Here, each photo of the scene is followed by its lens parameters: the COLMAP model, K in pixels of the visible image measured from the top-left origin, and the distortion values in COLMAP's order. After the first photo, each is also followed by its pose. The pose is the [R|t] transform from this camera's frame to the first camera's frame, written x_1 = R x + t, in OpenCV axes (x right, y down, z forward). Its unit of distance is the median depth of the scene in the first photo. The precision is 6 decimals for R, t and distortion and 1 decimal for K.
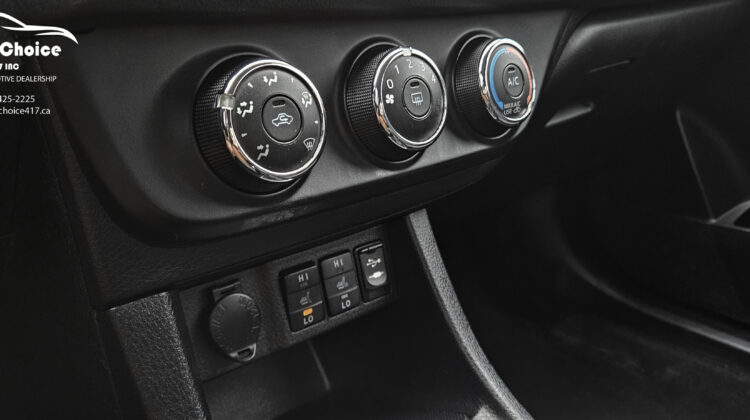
lens RADIAL K [[562.4, 0, 375.0], [0, 562.4, 210.0], [0, 0, 1]] dist [0.011681, 0.003166]
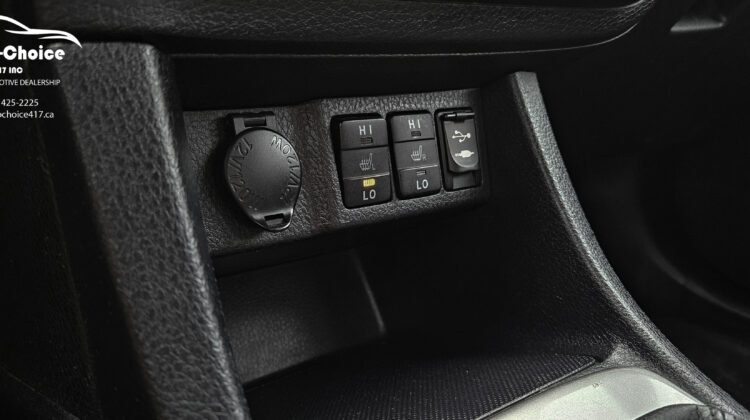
lens RADIAL K [[562.4, 0, 375.0], [0, 562.4, 210.0], [0, 0, 1]] dist [0.011681, 0.003166]
pose [[0.996317, 0.050070, -0.069603, -0.059607], [-0.052911, 0.997814, -0.039583, 0.228809], [0.067469, 0.043120, 0.996789, 0.300703]]
